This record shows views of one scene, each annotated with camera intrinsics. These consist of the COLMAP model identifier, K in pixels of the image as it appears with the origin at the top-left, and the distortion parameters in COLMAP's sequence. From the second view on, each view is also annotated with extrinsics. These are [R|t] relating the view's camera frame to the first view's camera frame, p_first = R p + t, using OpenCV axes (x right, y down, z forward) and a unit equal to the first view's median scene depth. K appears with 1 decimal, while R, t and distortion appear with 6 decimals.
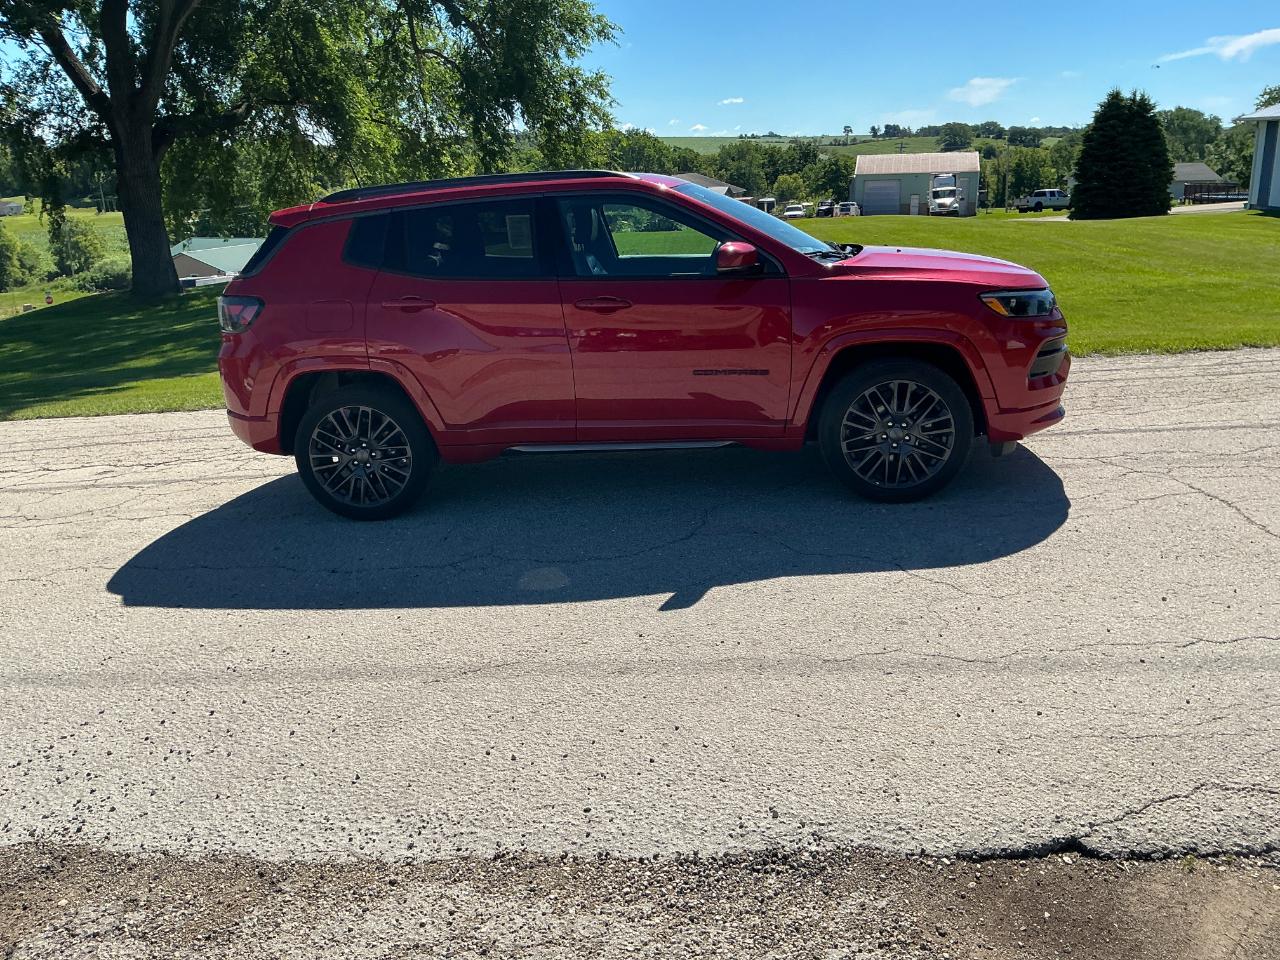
lens RADIAL K [[1078.9, 0, 633.1], [0, 1078.9, 503.0], [0, 0, 1]] dist [0.083032, -0.165098]
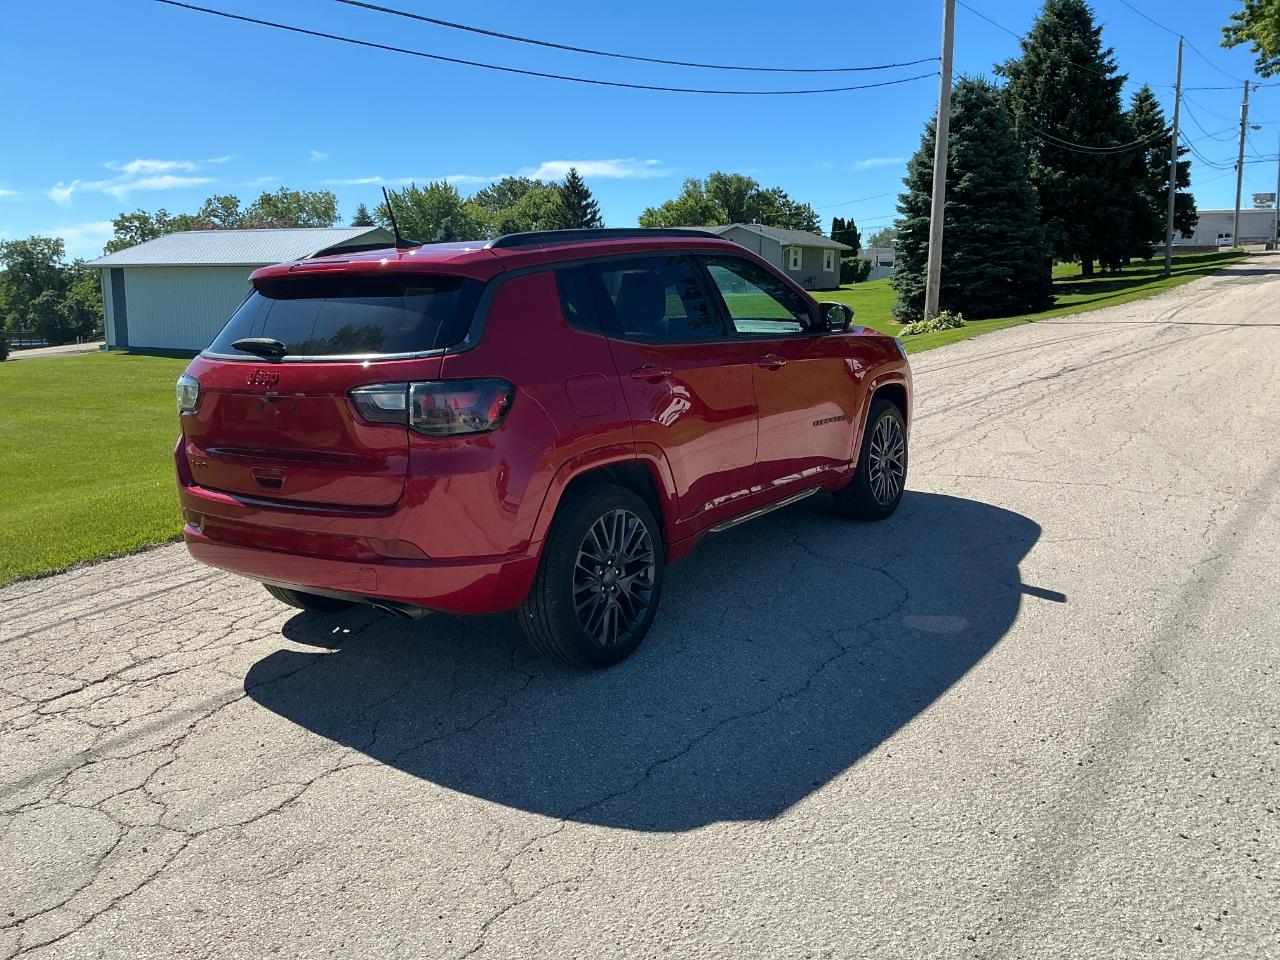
lens RADIAL K [[1078.9, 0, 663.4], [0, 1078.9, 476.2], [0, 0, 1]] dist [0.083032, -0.165098]
pose [[0.459244, -0.117778, 0.880468, -0.210303], [0.256315, 0.966583, -0.004394, -0.023444], [-0.850528, 0.227695, 0.474086, 0.141826]]
